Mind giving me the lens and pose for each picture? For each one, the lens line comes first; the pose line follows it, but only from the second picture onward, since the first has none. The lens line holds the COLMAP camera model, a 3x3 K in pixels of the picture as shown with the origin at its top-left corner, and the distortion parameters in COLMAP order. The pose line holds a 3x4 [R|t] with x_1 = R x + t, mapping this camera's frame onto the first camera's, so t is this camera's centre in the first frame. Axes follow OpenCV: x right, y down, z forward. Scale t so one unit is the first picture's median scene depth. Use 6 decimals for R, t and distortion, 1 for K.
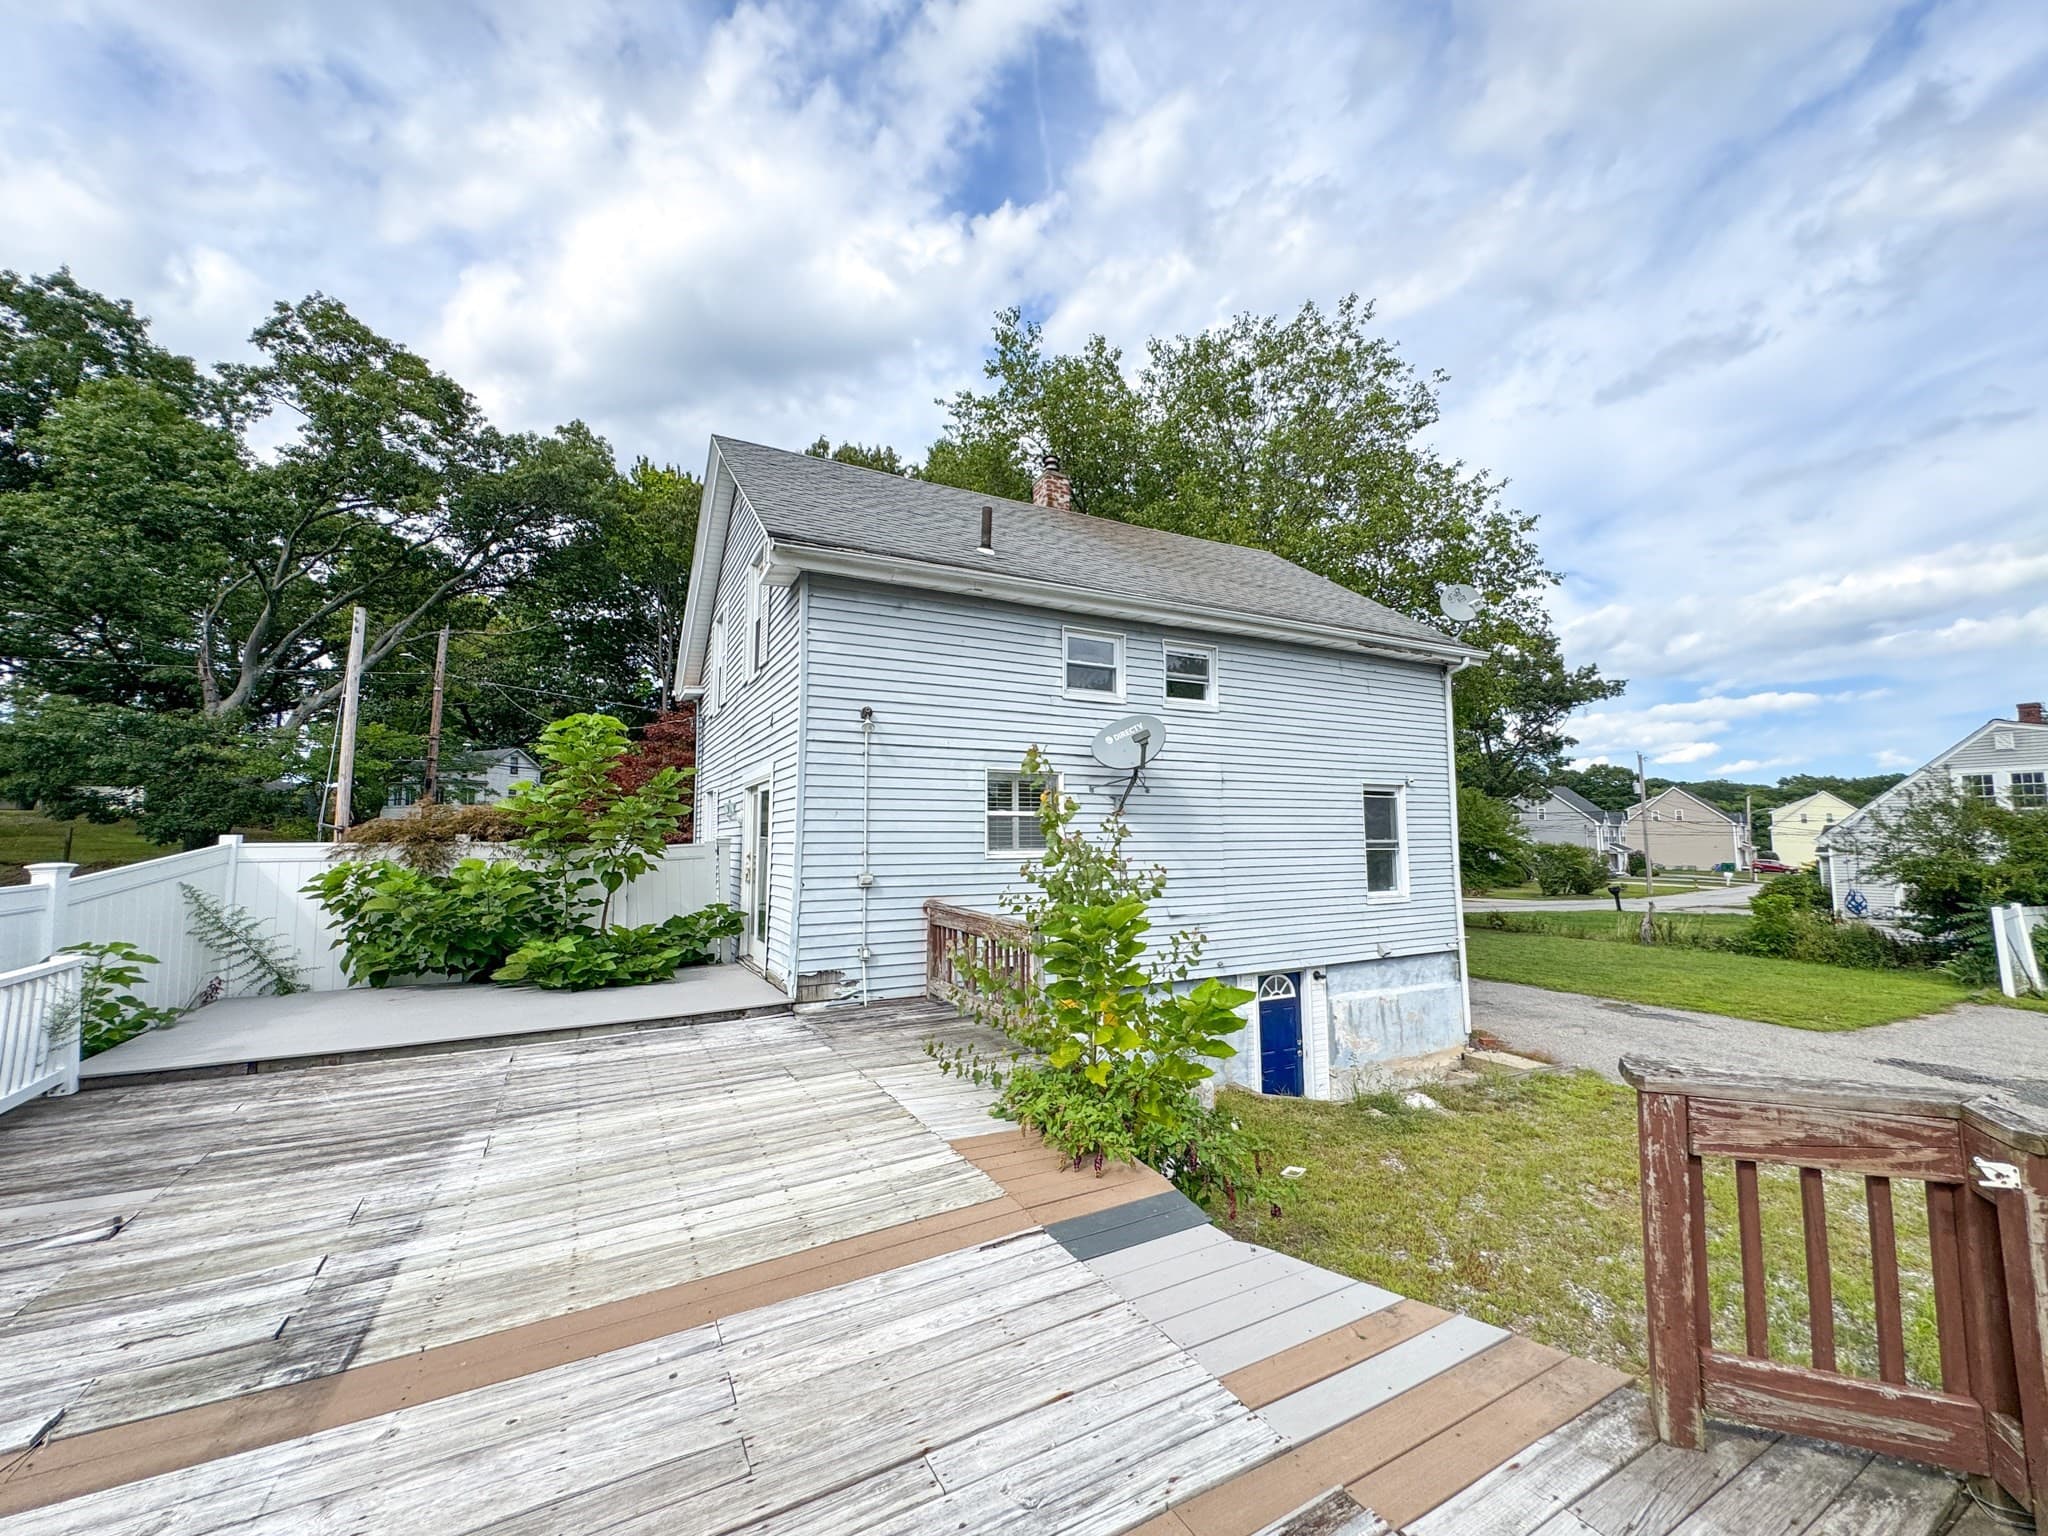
lens RADIAL K [[819.5, 0, 1024.0], [0, 819.5, 768.0], [0, 0, 1]] dist [-0.000396, 0.000547]
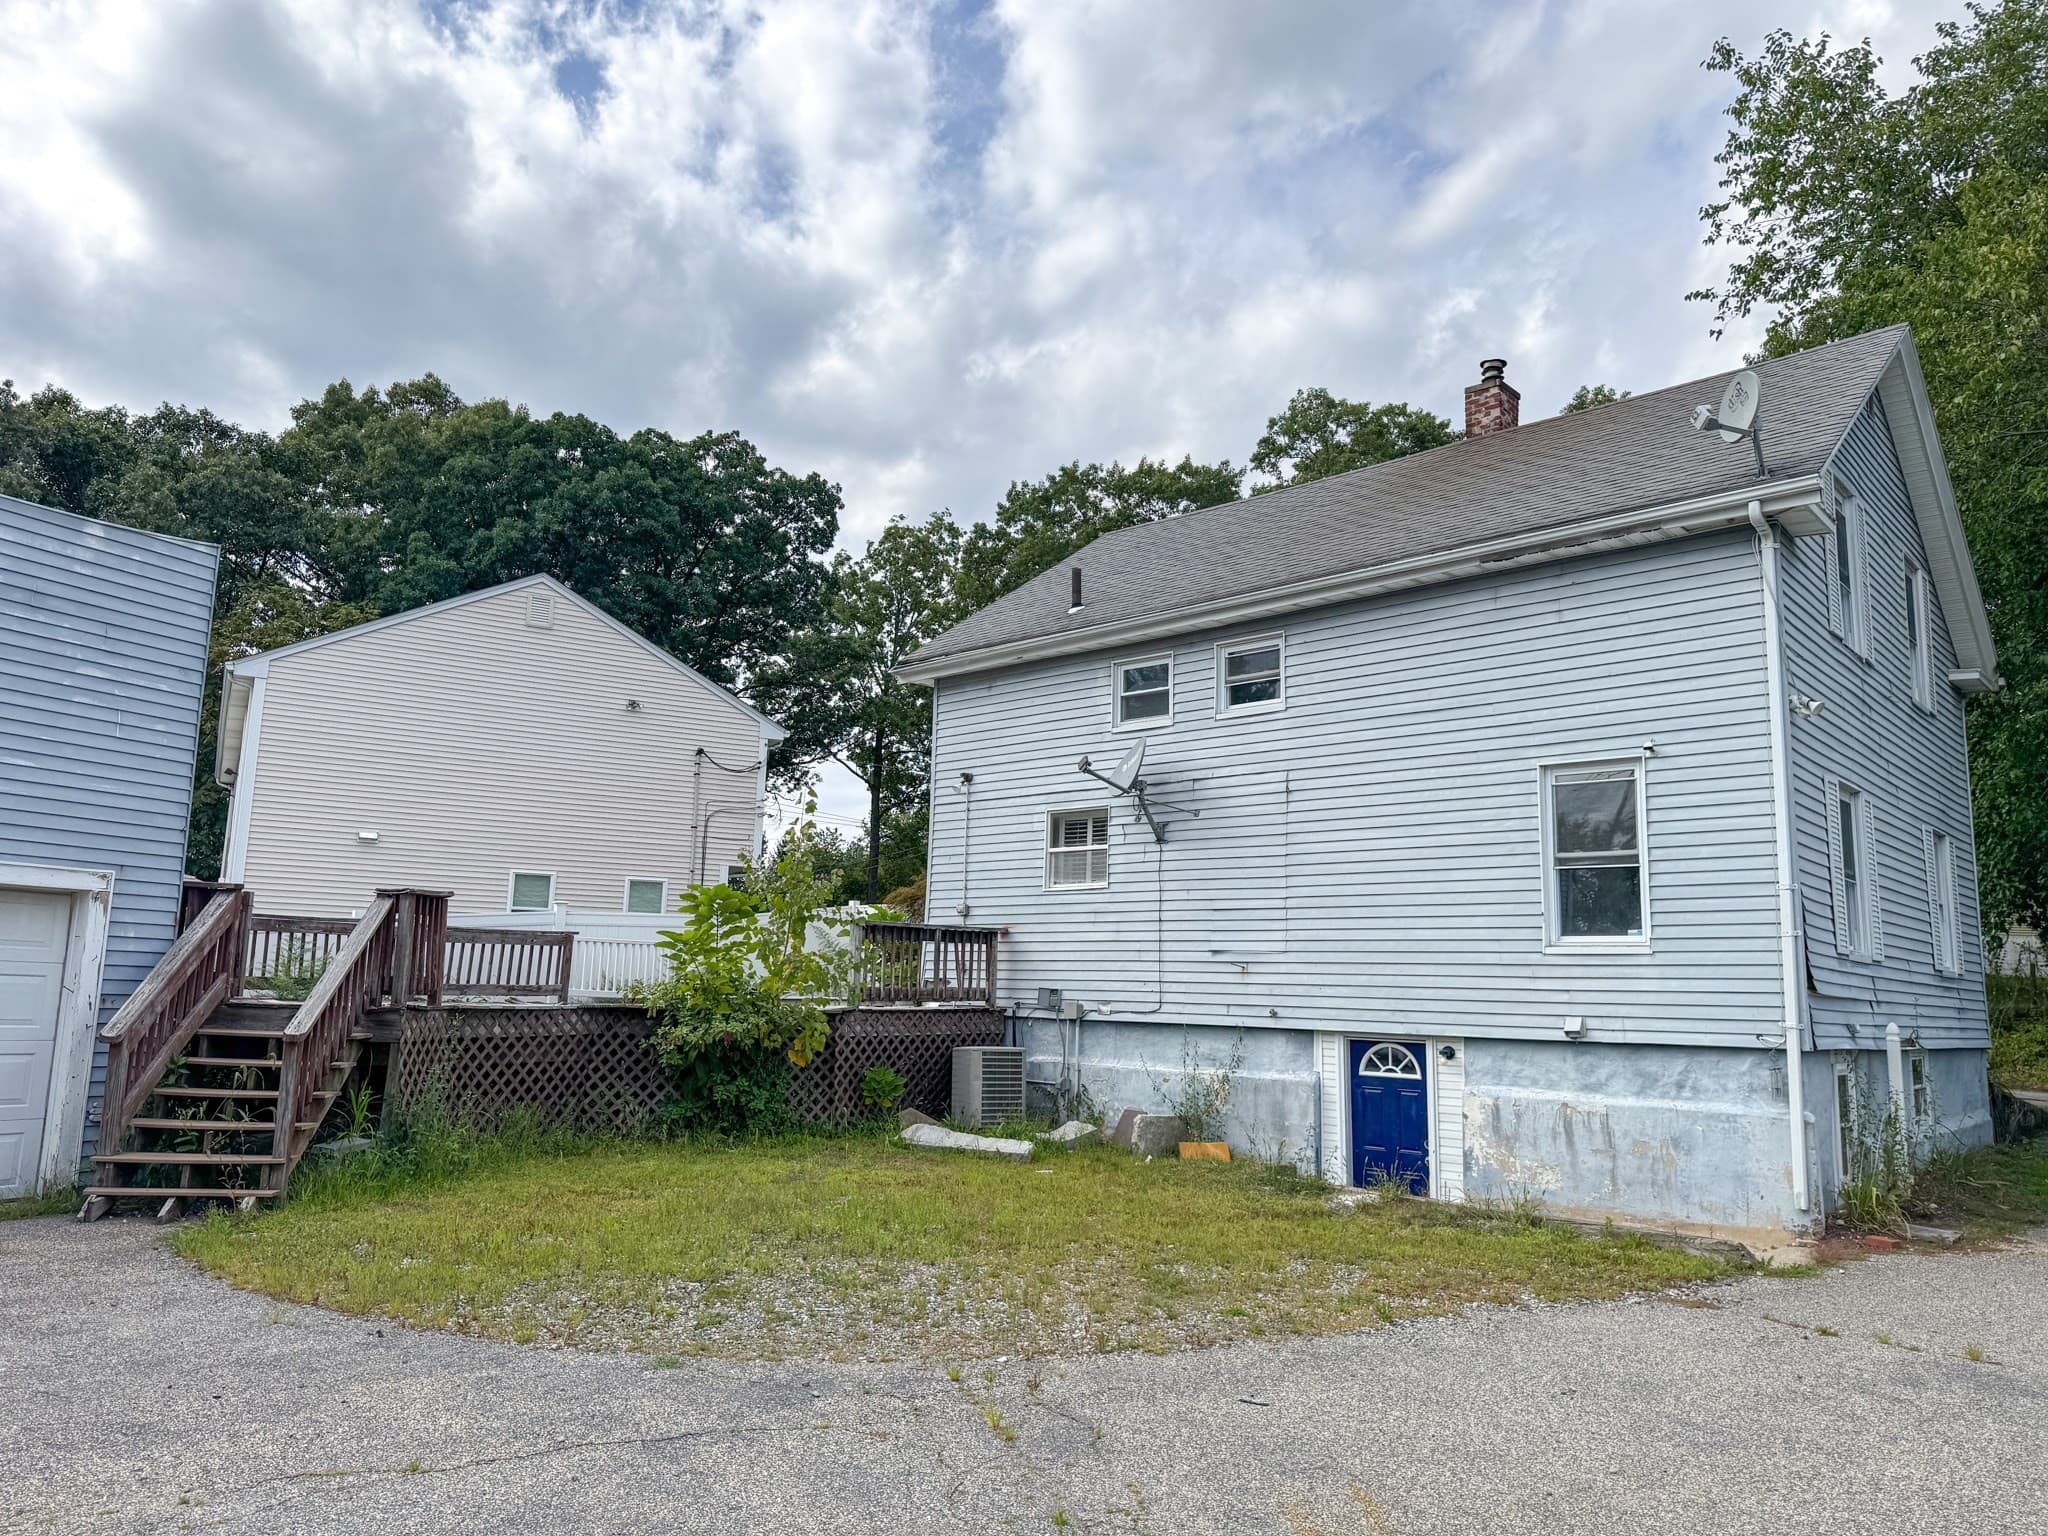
lens RADIAL K [[1449.8, 0, 1024.0], [0, 1449.8, 768.0], [0, 0, 1]] dist [0.128043, -0.202988]
pose [[0.335381, -0.137687, -0.931967, 1.409724], [0.055456, 0.990432, -0.126367, 0.150338], [0.940449, -0.009302, 0.339808, 0.240723]]
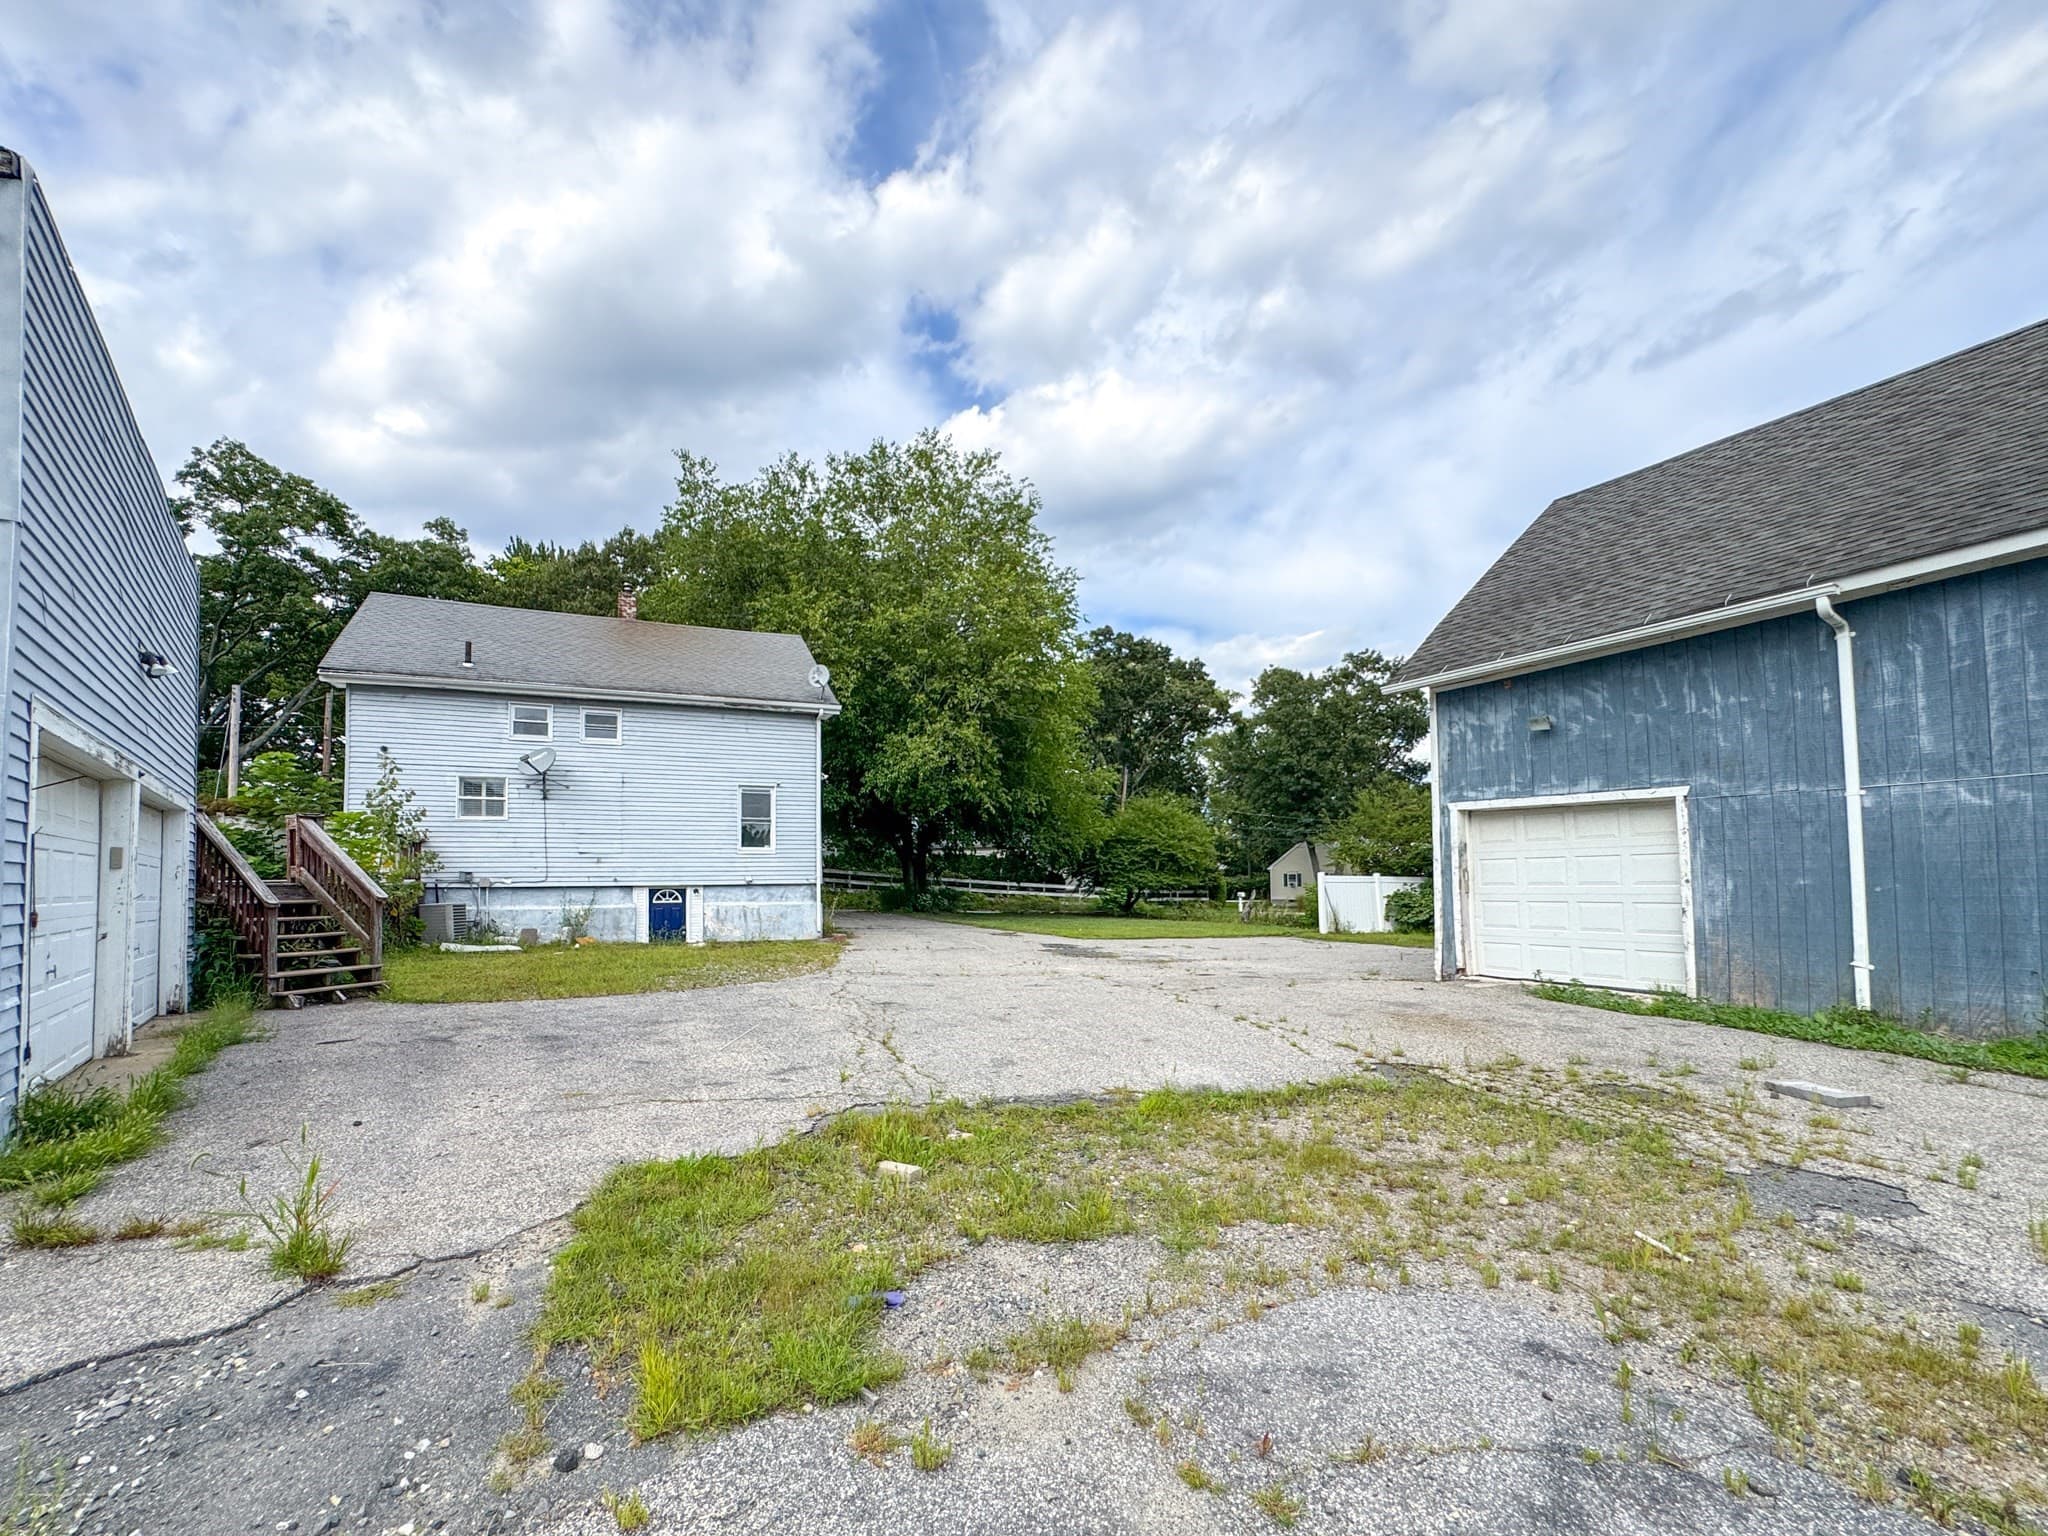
lens RADIAL K [[886.0, 0, 970.5], [0, 886.0, 840.8], [0, 0, 1]] dist [0.031729, -0.000245]
pose [[0.994544, -0.012992, -0.103510, 1.143921], [0.017098, 0.999097, 0.038883, 0.076645], [0.102912, -0.040441, 0.993868, -0.856289]]
